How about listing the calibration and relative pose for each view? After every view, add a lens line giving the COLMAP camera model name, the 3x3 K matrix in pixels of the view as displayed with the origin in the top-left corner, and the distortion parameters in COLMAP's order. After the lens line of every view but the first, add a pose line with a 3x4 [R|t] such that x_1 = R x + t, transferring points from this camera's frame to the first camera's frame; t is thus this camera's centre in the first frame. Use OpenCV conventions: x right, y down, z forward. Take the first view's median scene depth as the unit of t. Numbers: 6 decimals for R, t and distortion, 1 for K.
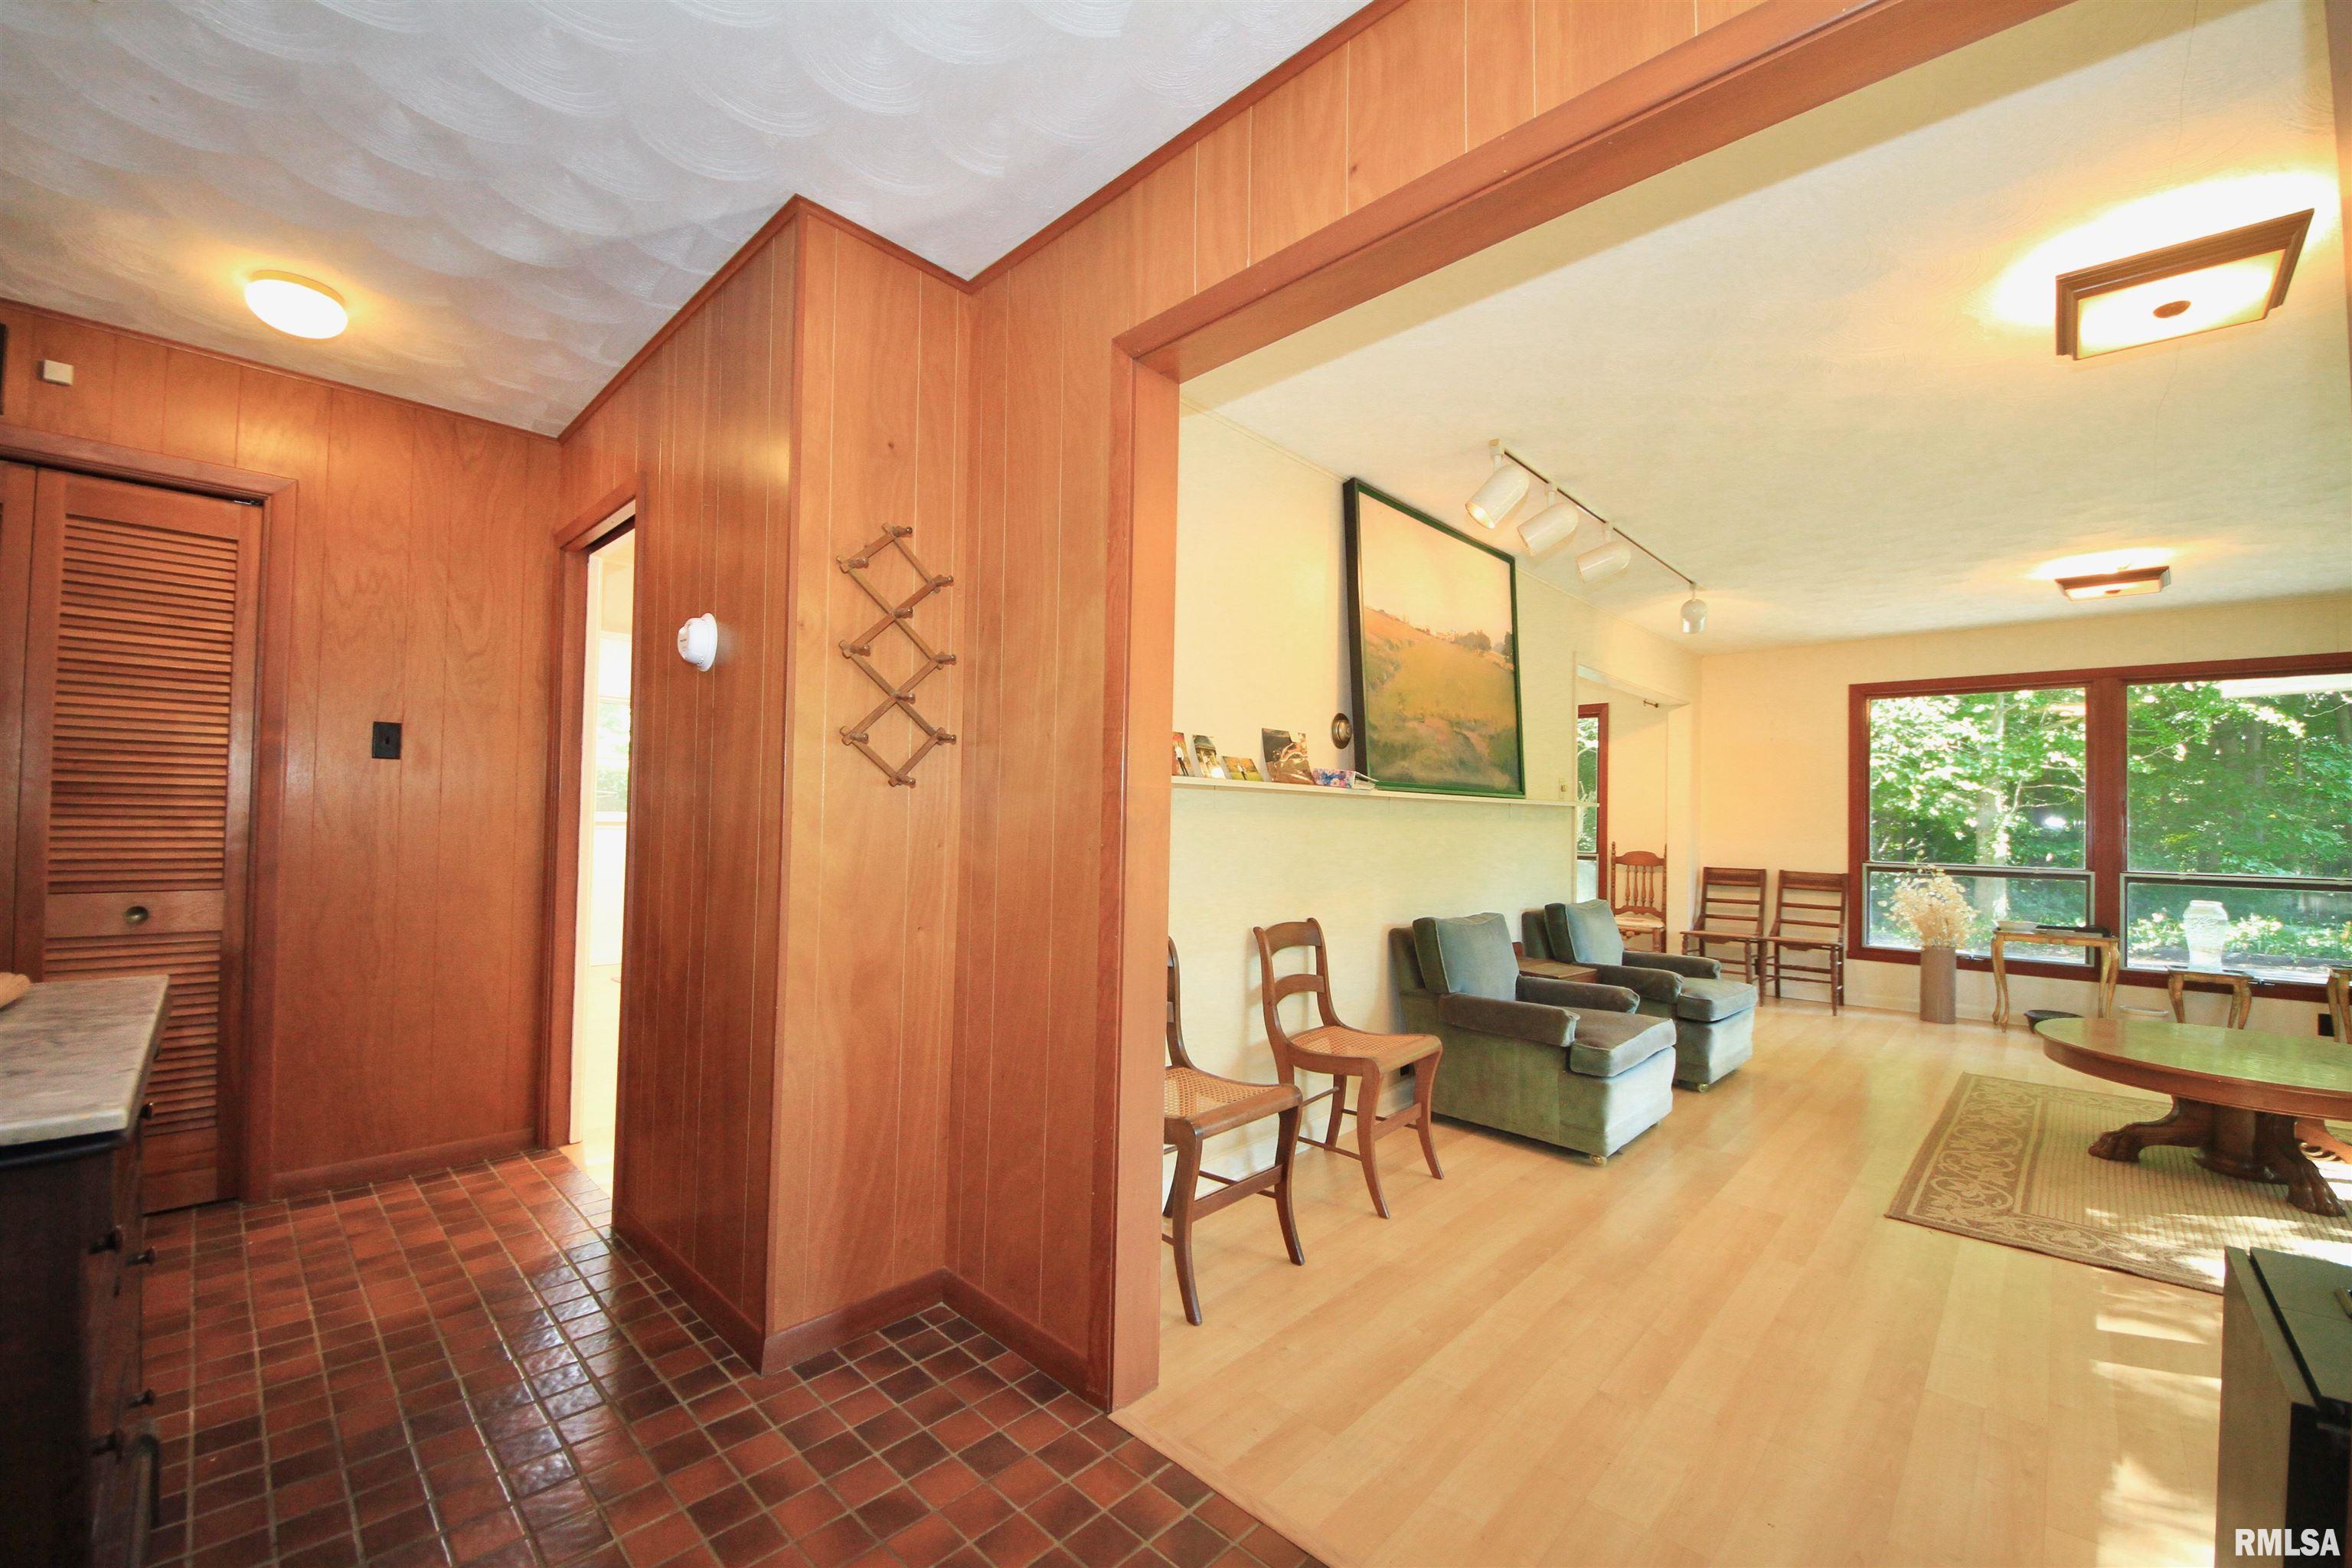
lens RADIAL K [[961.4, 0, 1166.1], [0, 961.4, 808.2], [0, 0, 1]] dist [-0.000176, -0.000051]
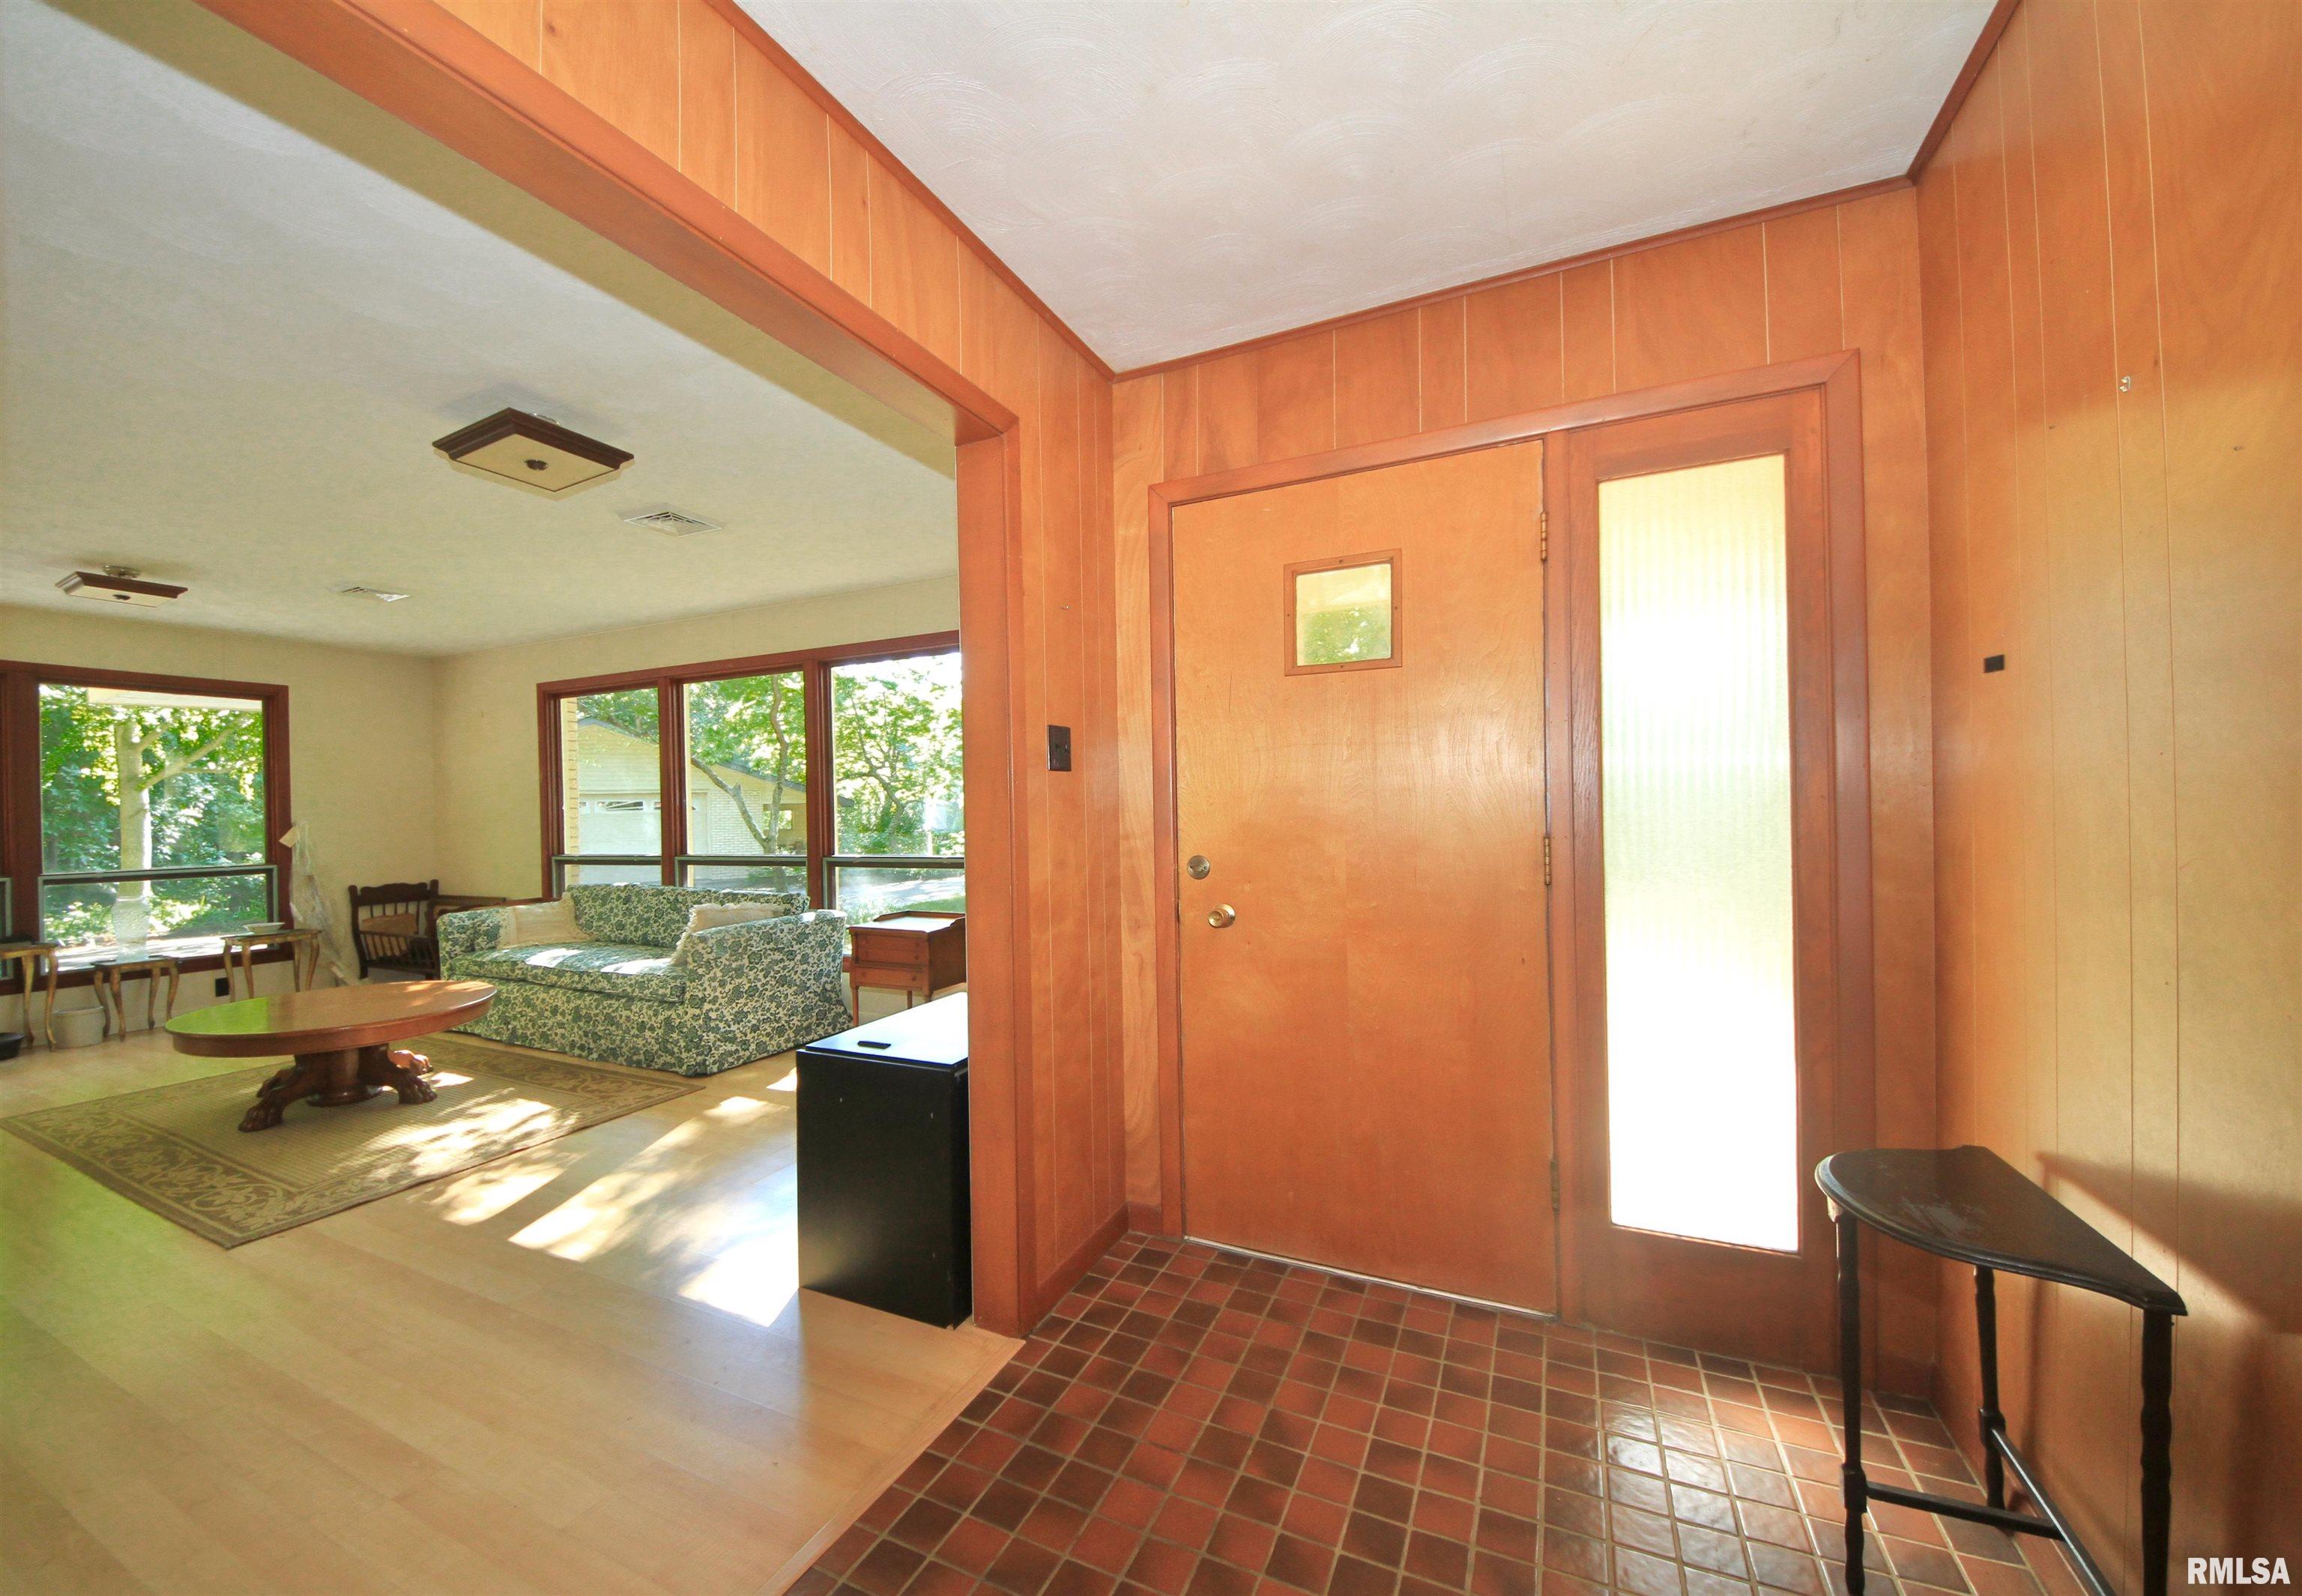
lens RADIAL K [[872.2, 0, 1144.6], [0, 872.2, 798.6], [0, 0, 1]] dist [-0.002332, -0.000182]
pose [[-0.311312, 0.003633, 0.950301, -0.318863], [-0.001923, 0.999988, -0.004453, -0.014623], [-0.950306, -0.003213, -0.311301, 0.379898]]
